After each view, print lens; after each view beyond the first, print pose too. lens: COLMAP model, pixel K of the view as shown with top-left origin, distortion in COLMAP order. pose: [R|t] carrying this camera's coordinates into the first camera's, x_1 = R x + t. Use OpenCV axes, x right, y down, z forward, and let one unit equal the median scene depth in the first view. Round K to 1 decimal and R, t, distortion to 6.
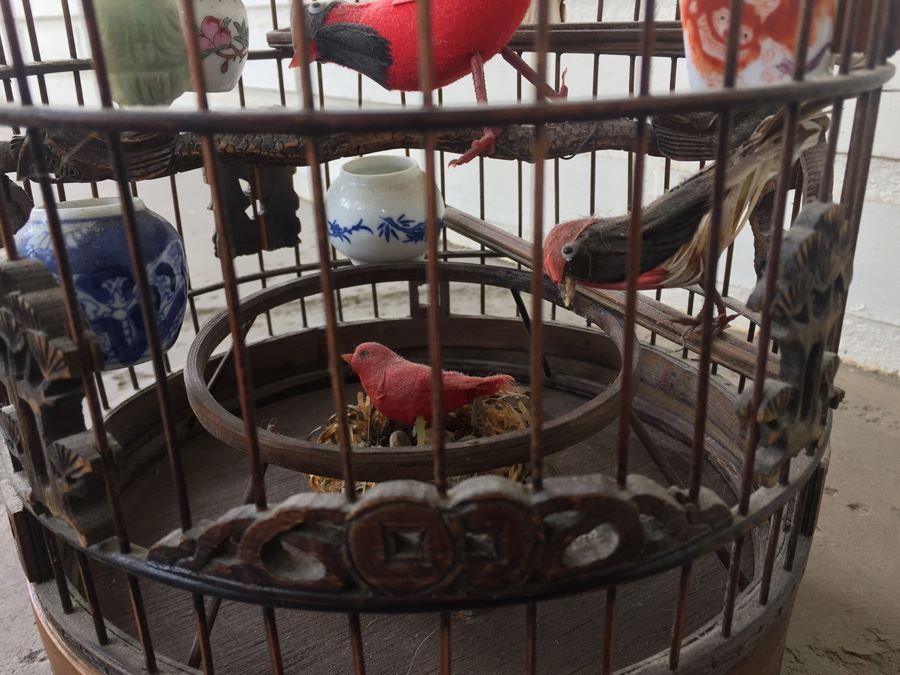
lens RADIAL K [[807.5, 0, 450.0], [0, 807.5, 337.5], [0, 0, 1]] dist [0.075706, -0.134603]
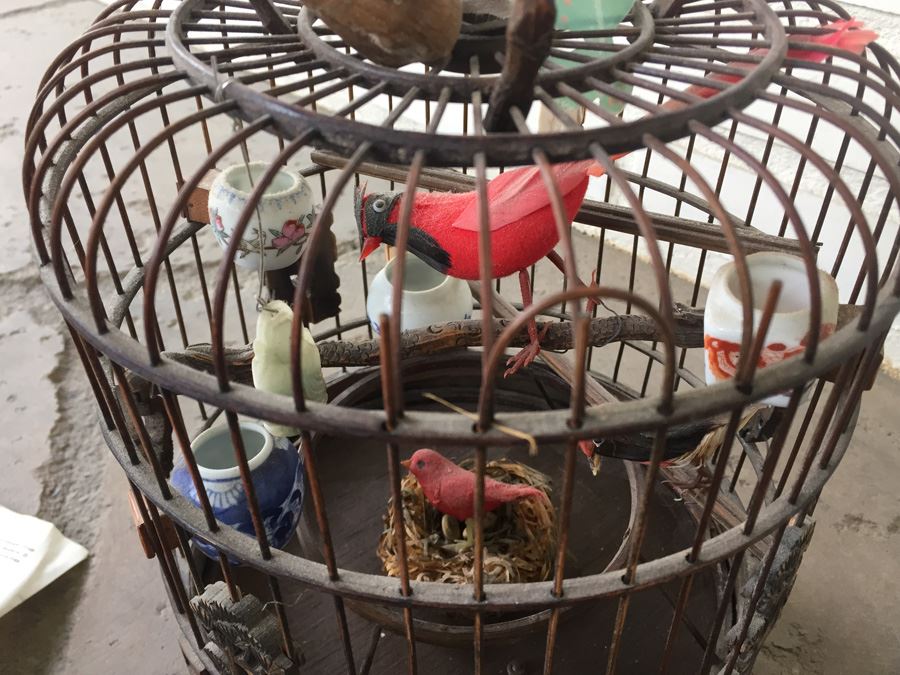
lens RADIAL K [[816.7, 0, 450.0], [0, 816.7, 337.5], [0, 0, 1]] dist [0.086622, -0.182677]
pose [[0.997550, -0.029128, 0.063606, -0.139837], [0.009949, 0.959027, 0.283138, -0.533433], [-0.069247, -0.281812, 0.956968, -0.151748]]
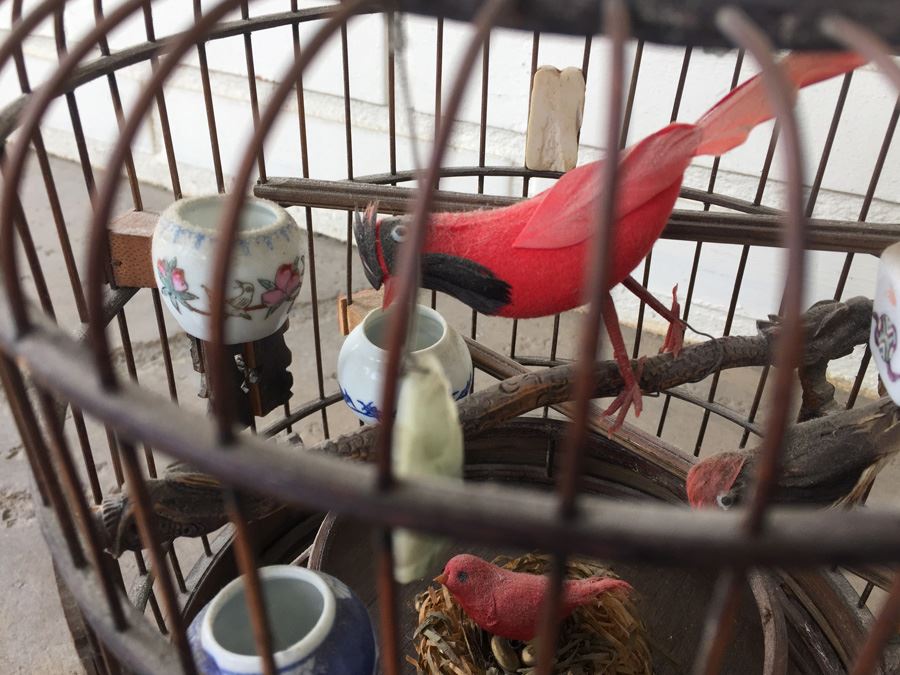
lens RADIAL K [[816.7, 0, 450.0], [0, 816.7, 337.5], [0, 0, 1]] dist [0.086622, -0.182677]
pose [[0.939281, -0.148622, 0.309295, -0.380846], [0.088082, 0.975564, 0.201286, -0.449922], [-0.331653, -0.161821, 0.929419, 0.176899]]
